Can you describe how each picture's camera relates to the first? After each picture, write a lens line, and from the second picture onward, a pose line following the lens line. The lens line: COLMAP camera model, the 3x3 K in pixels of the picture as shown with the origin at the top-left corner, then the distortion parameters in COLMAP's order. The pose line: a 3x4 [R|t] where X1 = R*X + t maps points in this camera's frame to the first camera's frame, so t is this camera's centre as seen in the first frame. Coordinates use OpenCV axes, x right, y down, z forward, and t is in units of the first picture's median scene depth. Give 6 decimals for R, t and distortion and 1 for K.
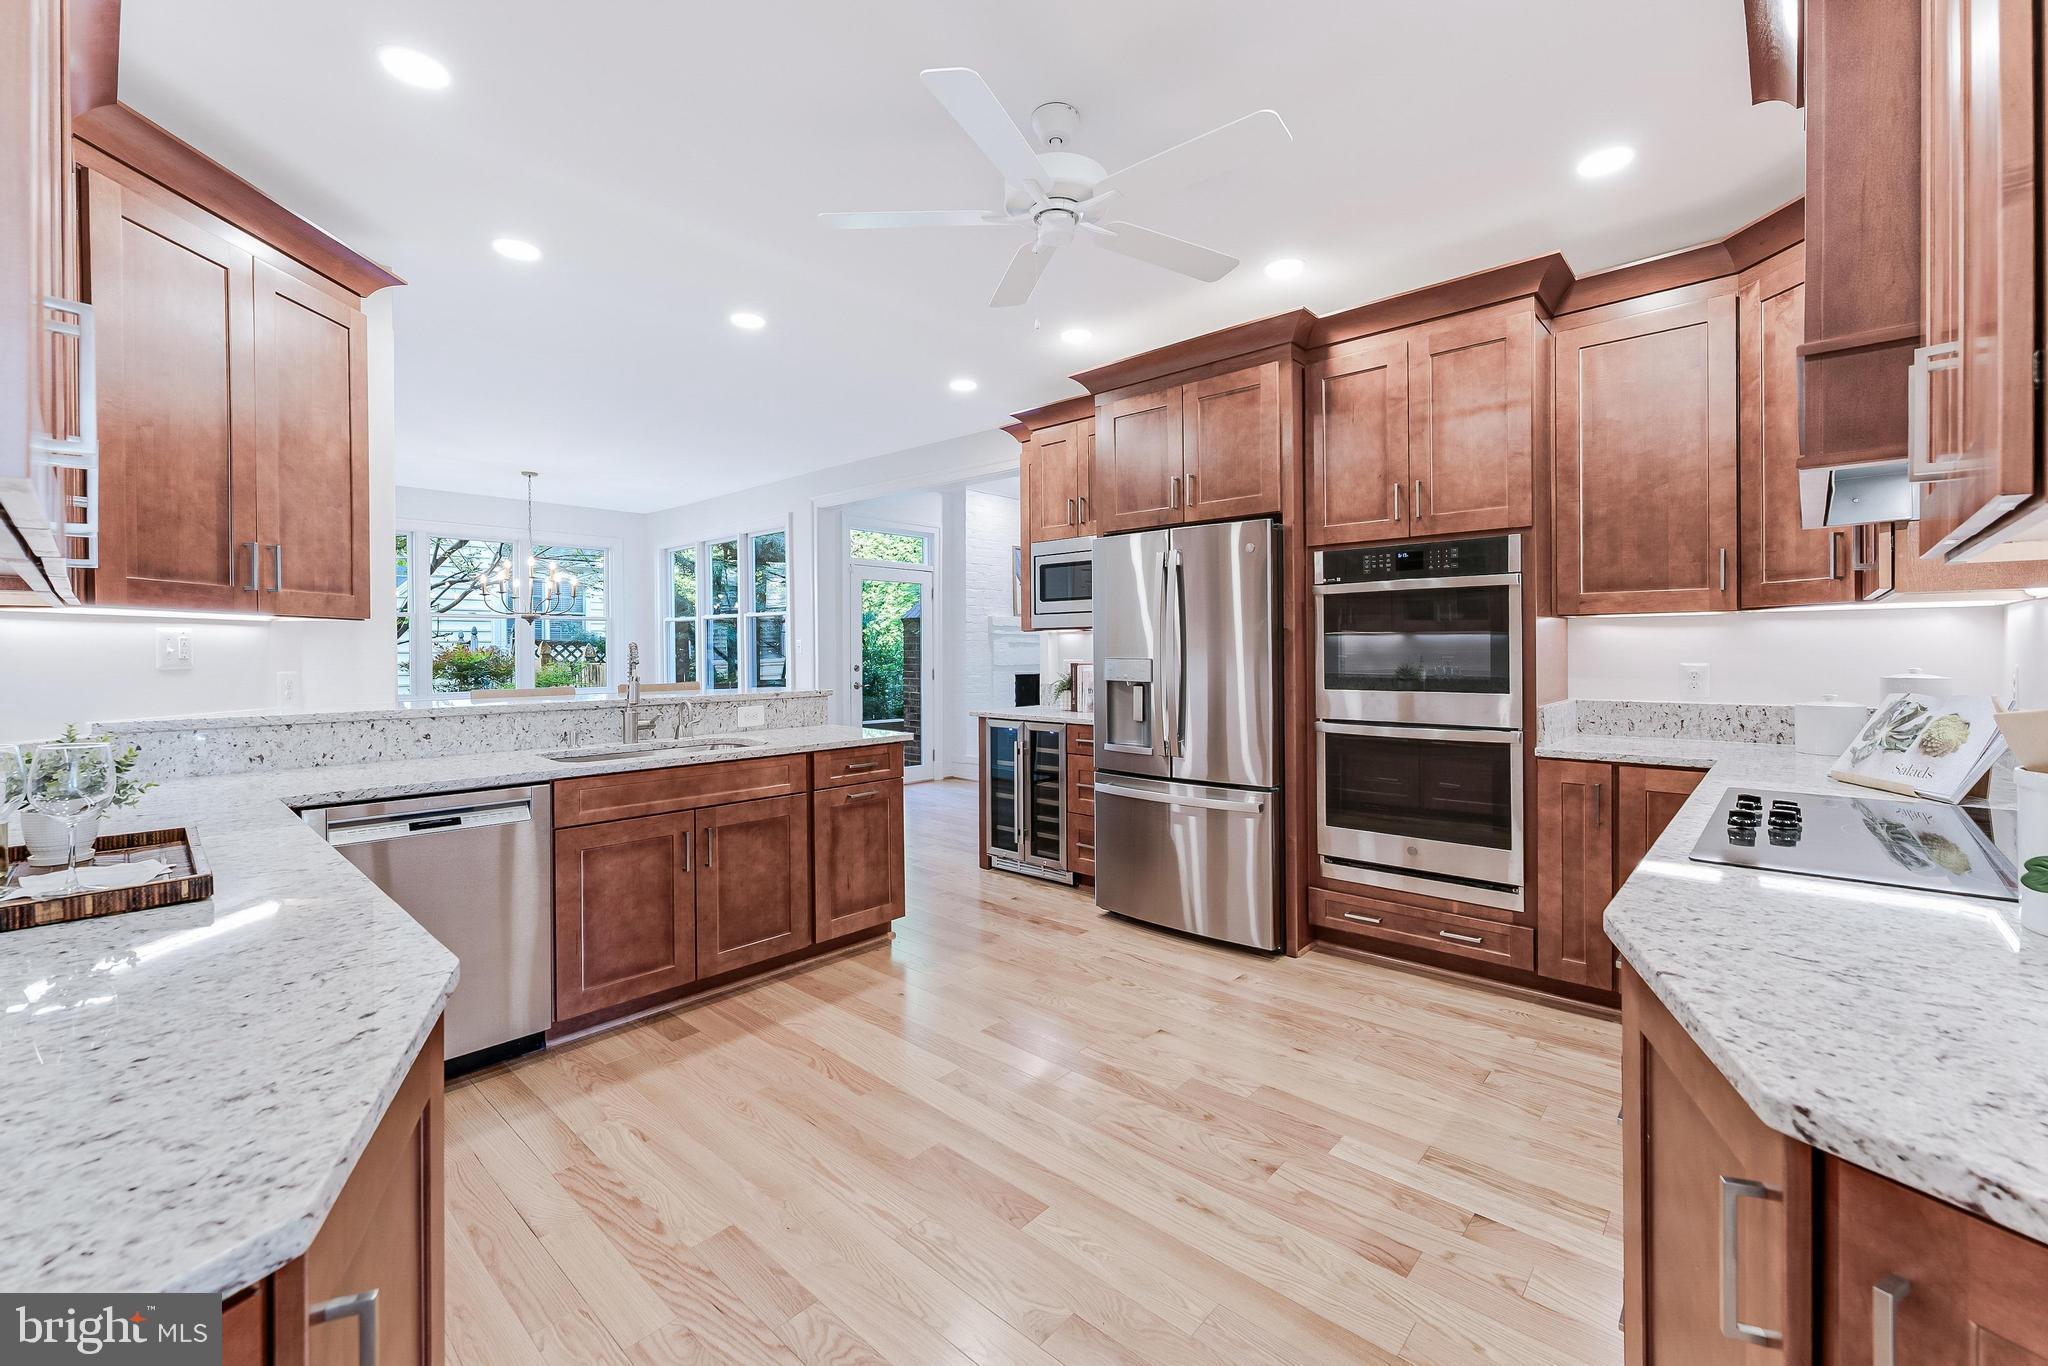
lens RADIAL K [[827.8, 0, 1034.1], [0, 827.8, 672.8], [0, 0, 1]] dist [0.002433, -0.000554]
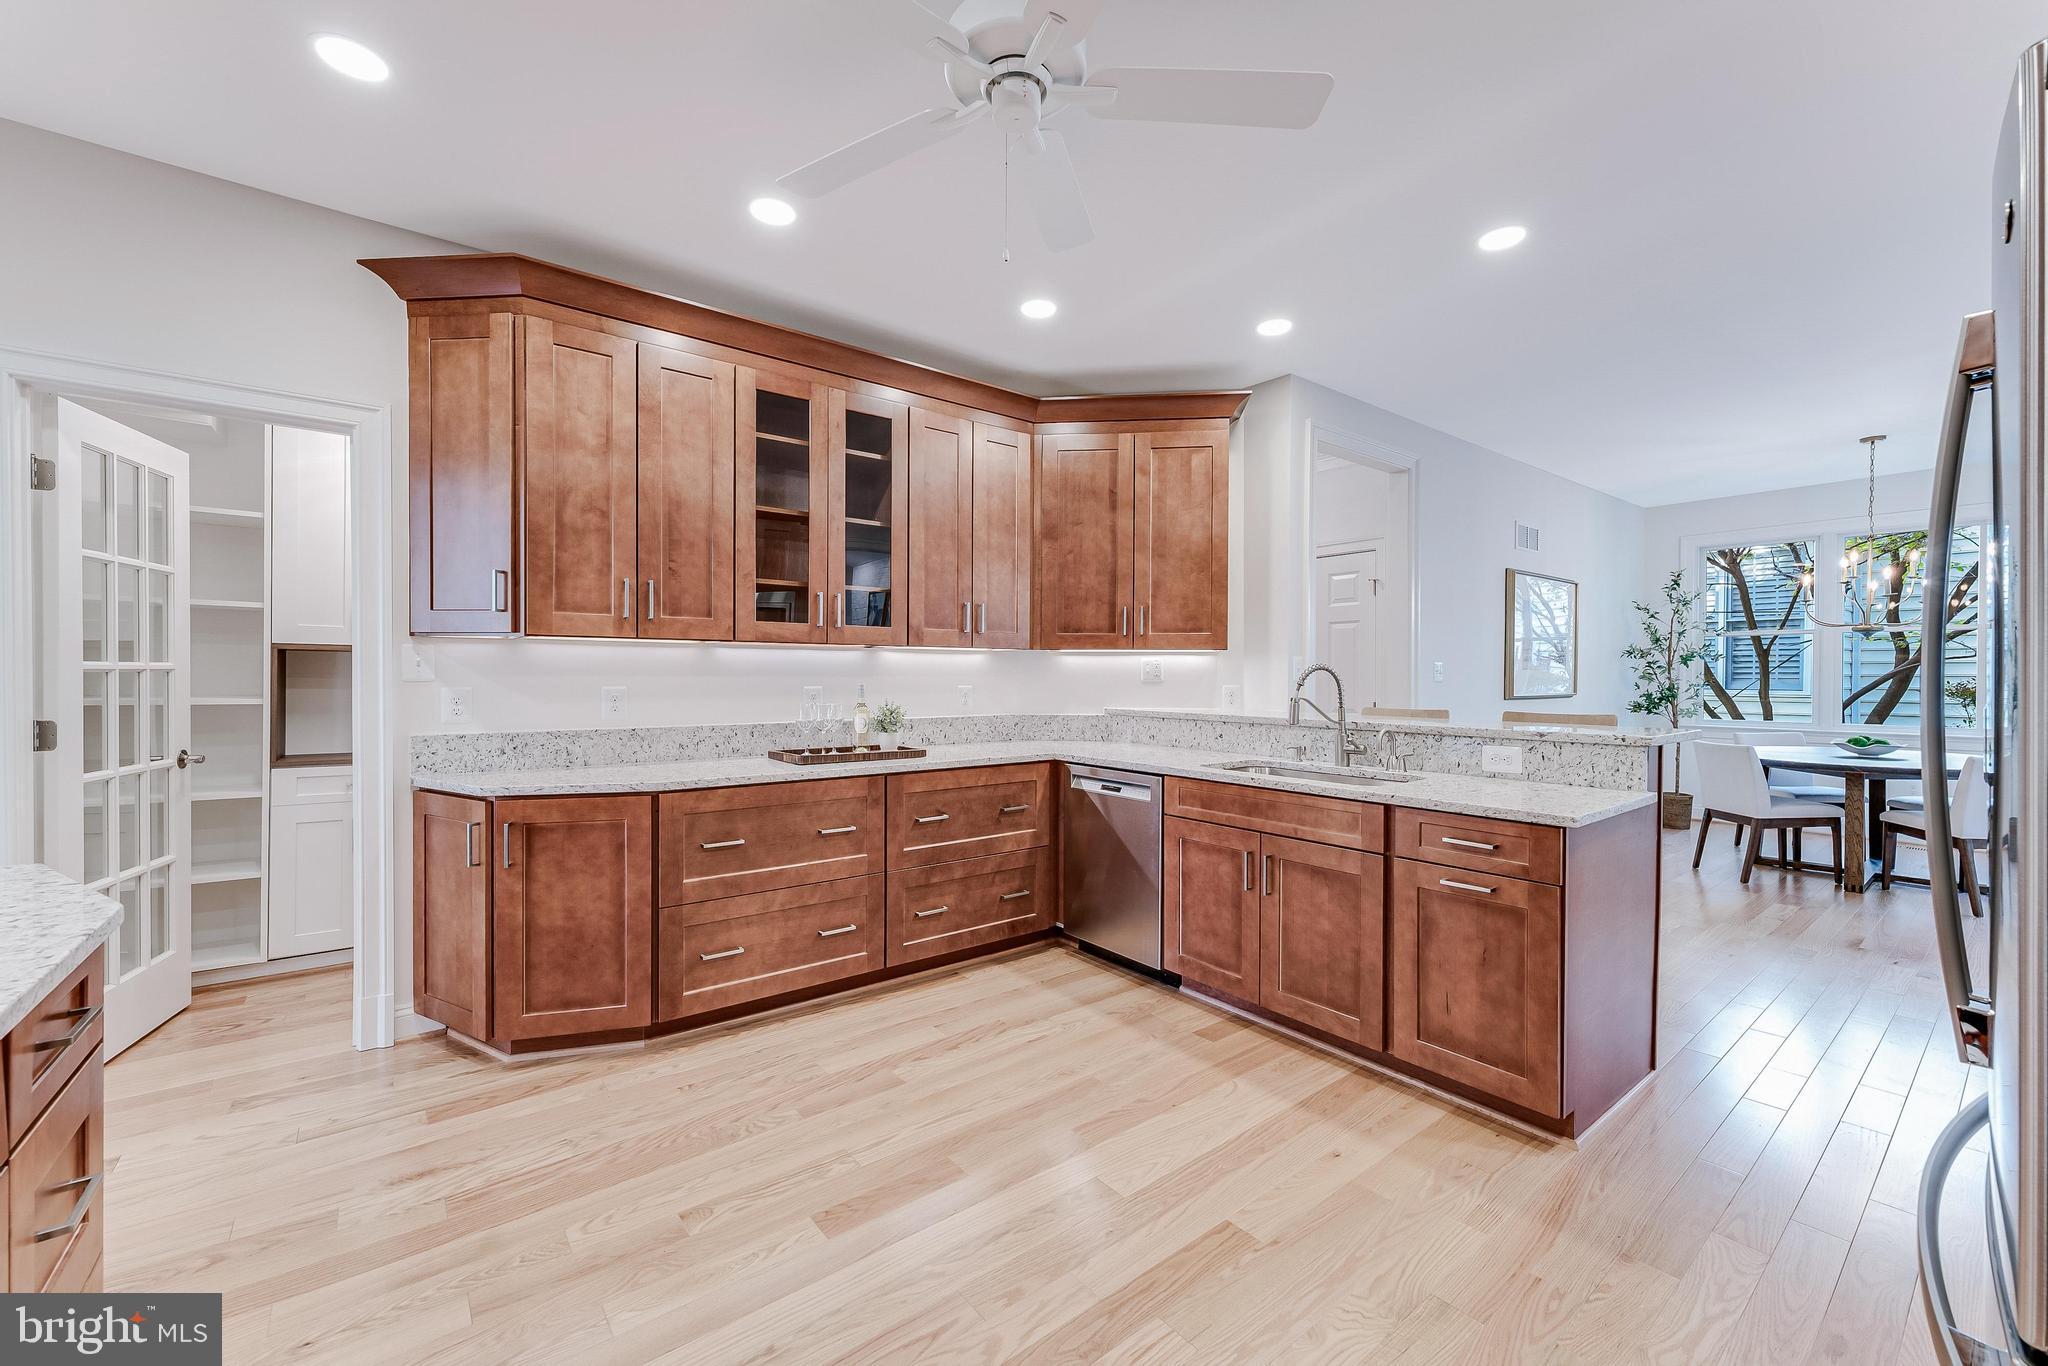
lens RADIAL K [[827.8, 0, 1034.1], [0, 827.8, 672.8], [0, 0, 1]] dist [0.002433, -0.000554]
pose [[-0.158890, 0.011122, -0.987234, 0.610969], [-0.026294, 0.999534, 0.015492, -0.035526], [0.986946, 0.028420, -0.158523, 0.878216]]
